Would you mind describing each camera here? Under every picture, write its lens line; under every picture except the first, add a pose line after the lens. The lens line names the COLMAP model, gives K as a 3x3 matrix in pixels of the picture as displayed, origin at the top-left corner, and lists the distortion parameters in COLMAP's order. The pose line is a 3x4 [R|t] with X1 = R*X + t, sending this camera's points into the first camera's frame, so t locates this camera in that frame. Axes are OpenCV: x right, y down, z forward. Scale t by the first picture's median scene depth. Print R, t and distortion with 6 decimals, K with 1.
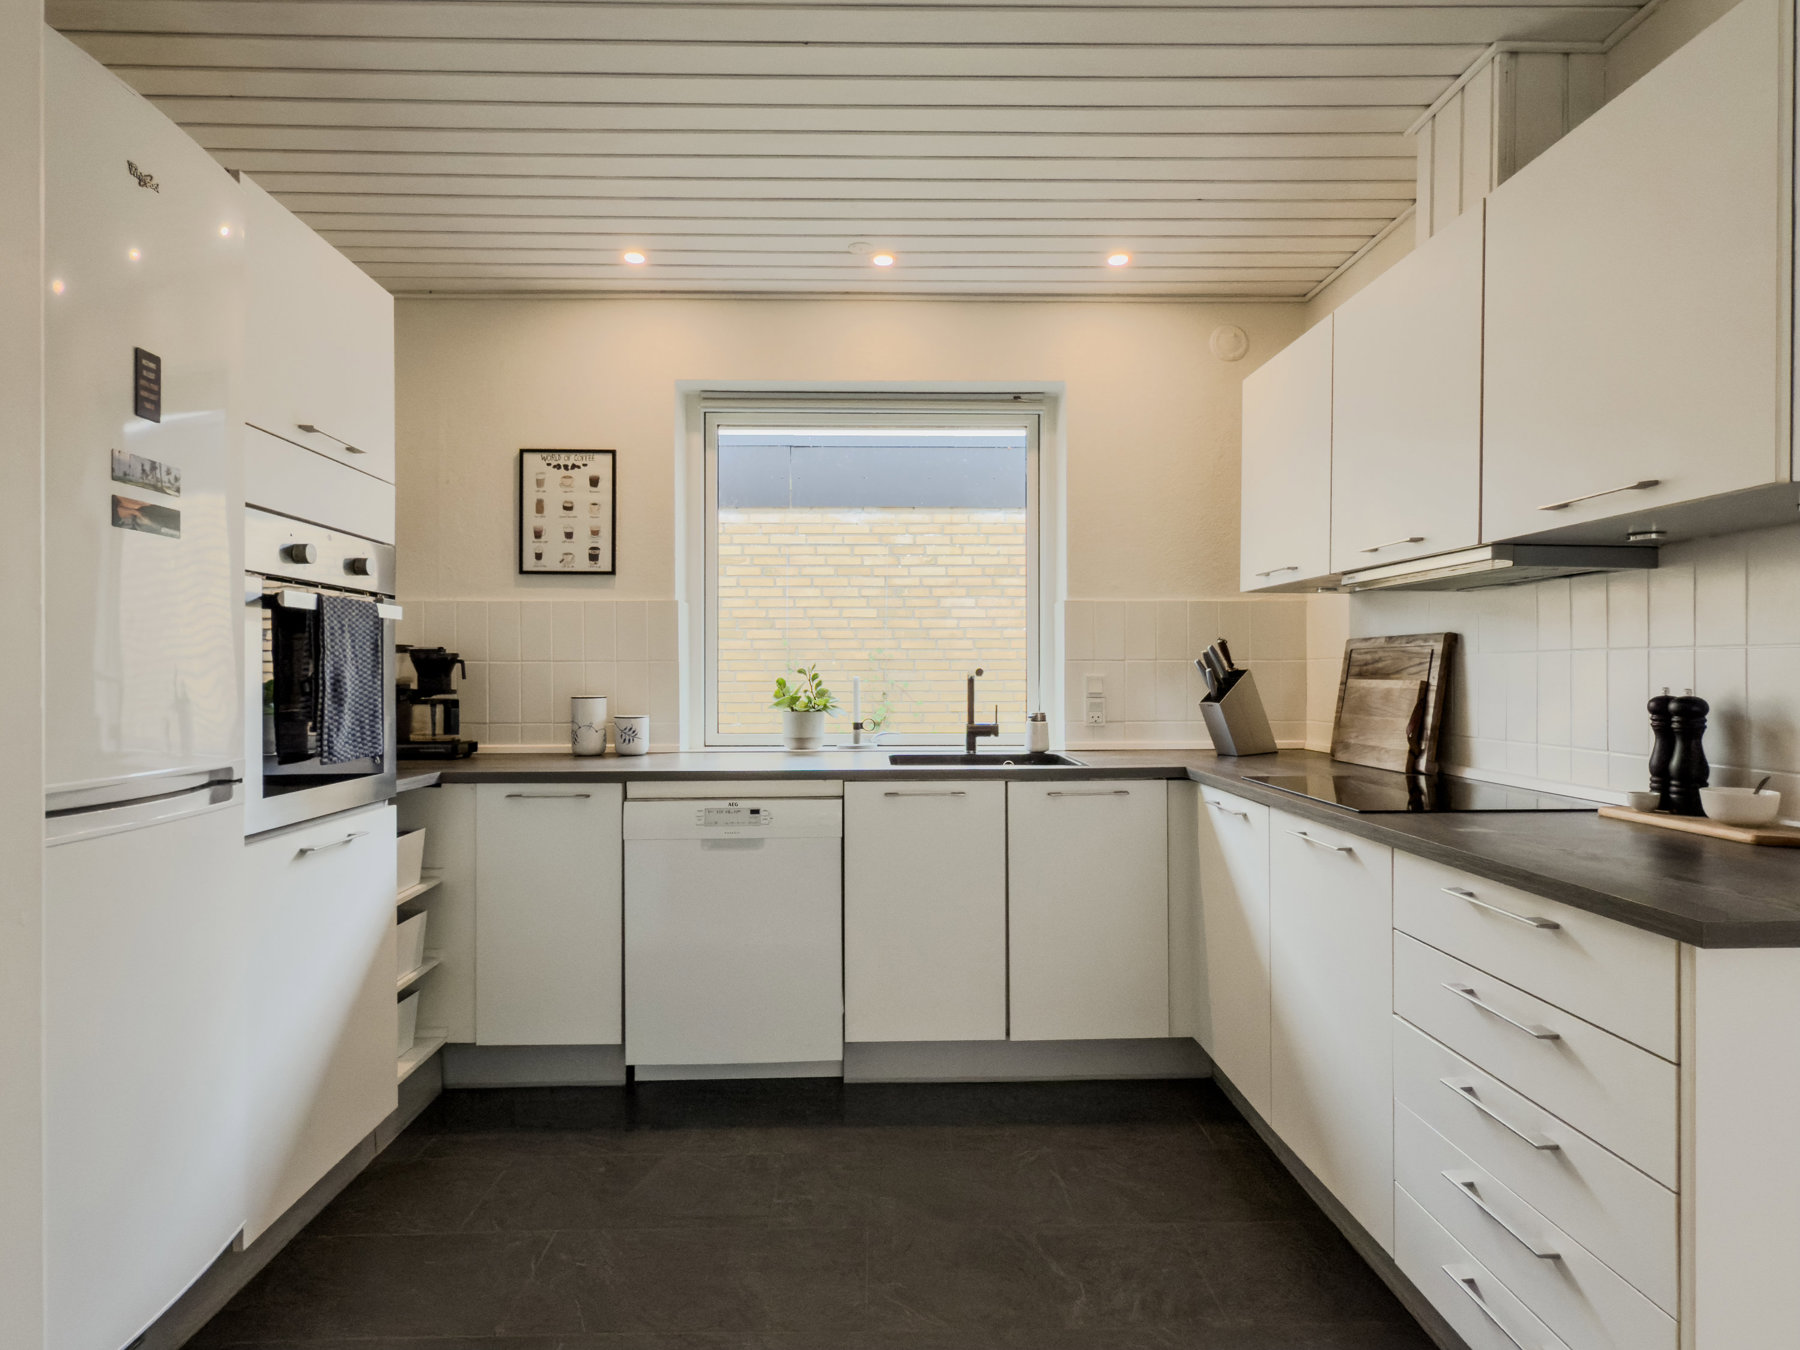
lens RADIAL K [[1003.8, 0, 900.0], [0, 1003.8, 675.0], [0, 0, 1]] dist [0.002934, 0.000131]
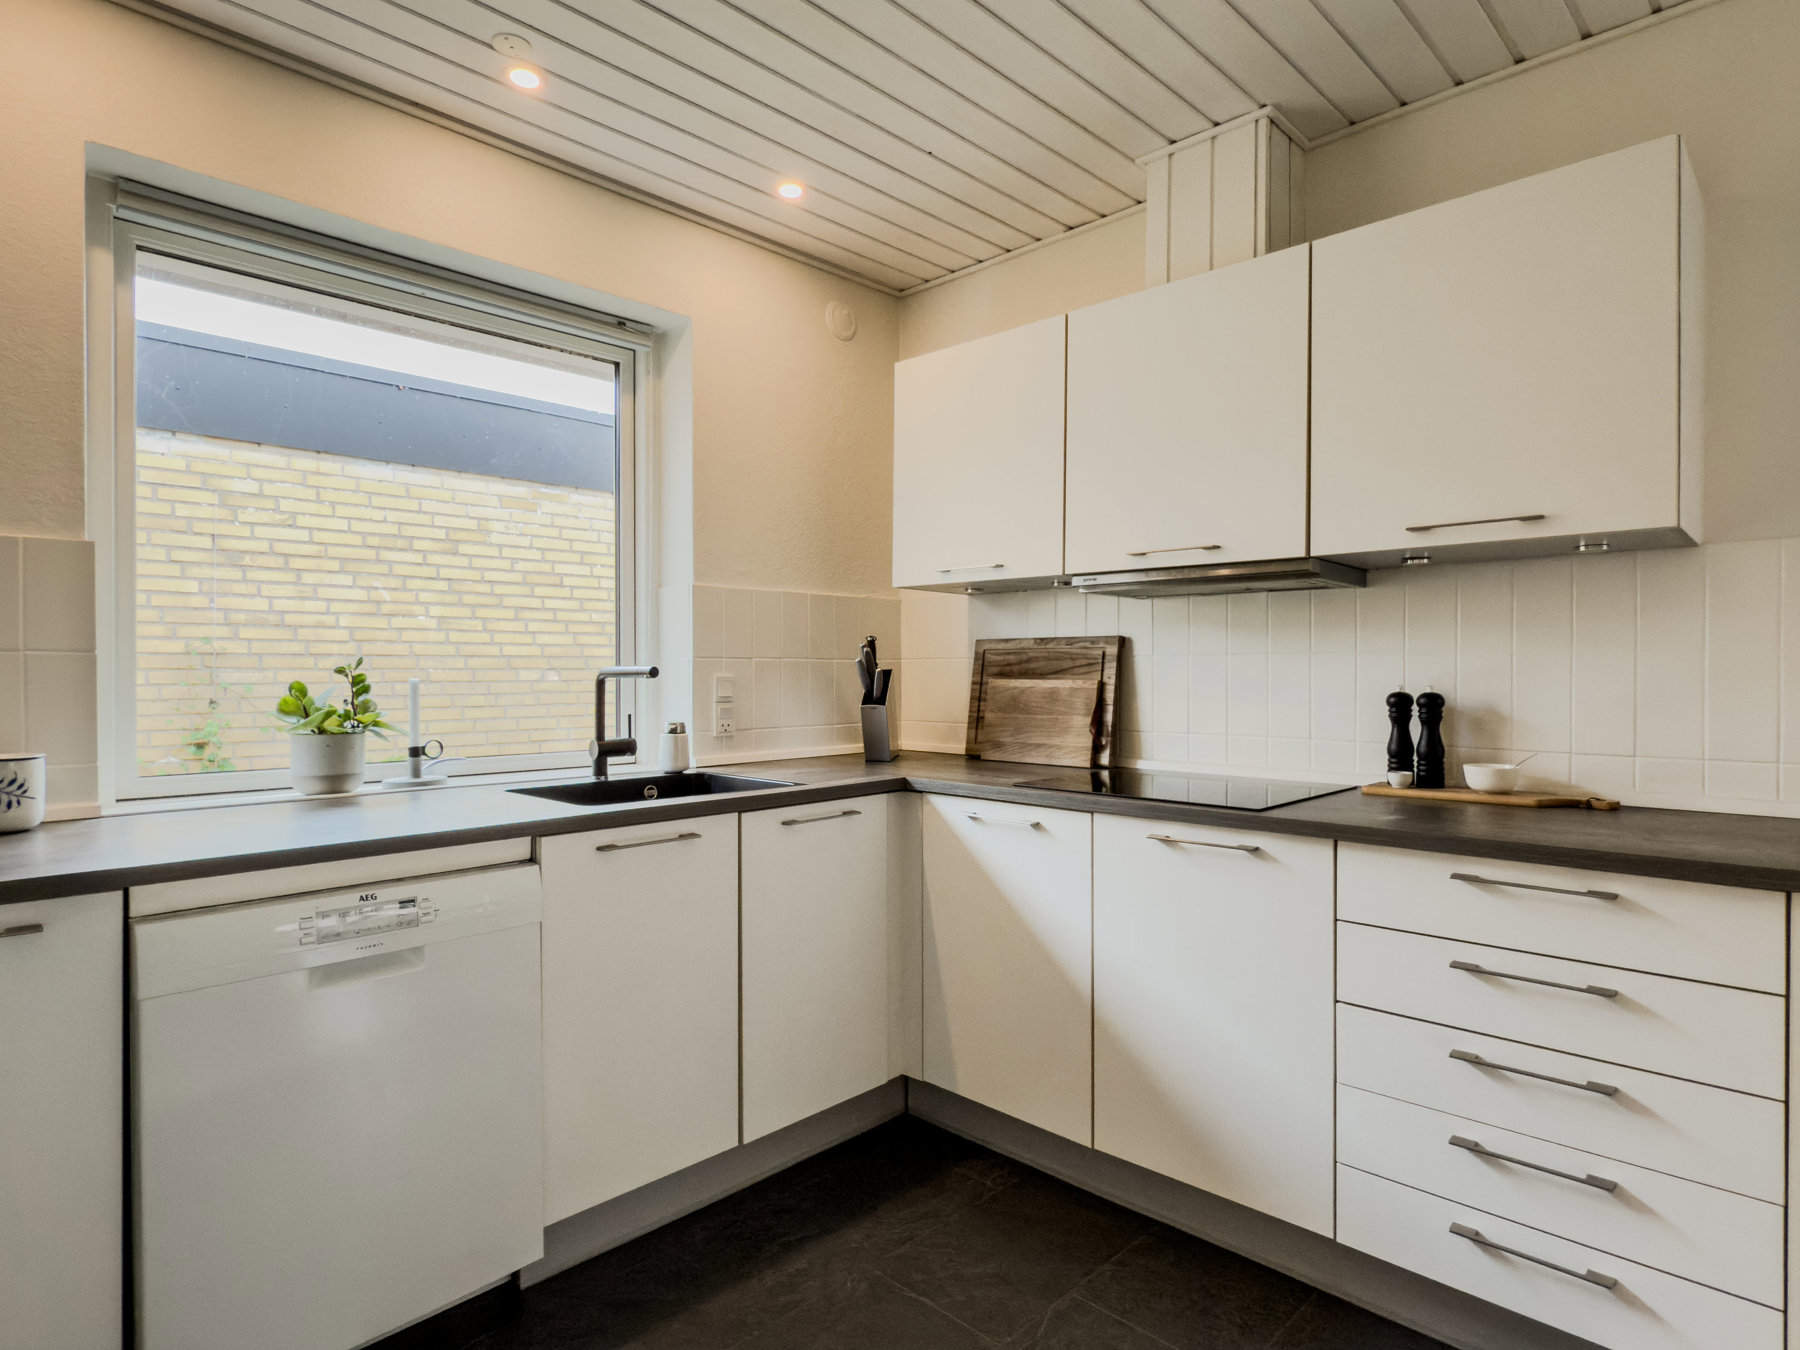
lens RADIAL K [[1003.8, 0, 900.0], [0, 1003.8, 675.0], [0, 0, 1]] dist [0.002934, 0.000131]
pose [[0.720744, -0.002099, 0.693198, -0.307329], [0.001466, 0.999998, 0.001503, -0.001639], [-0.693199, -0.000067, 0.720746, 0.314689]]
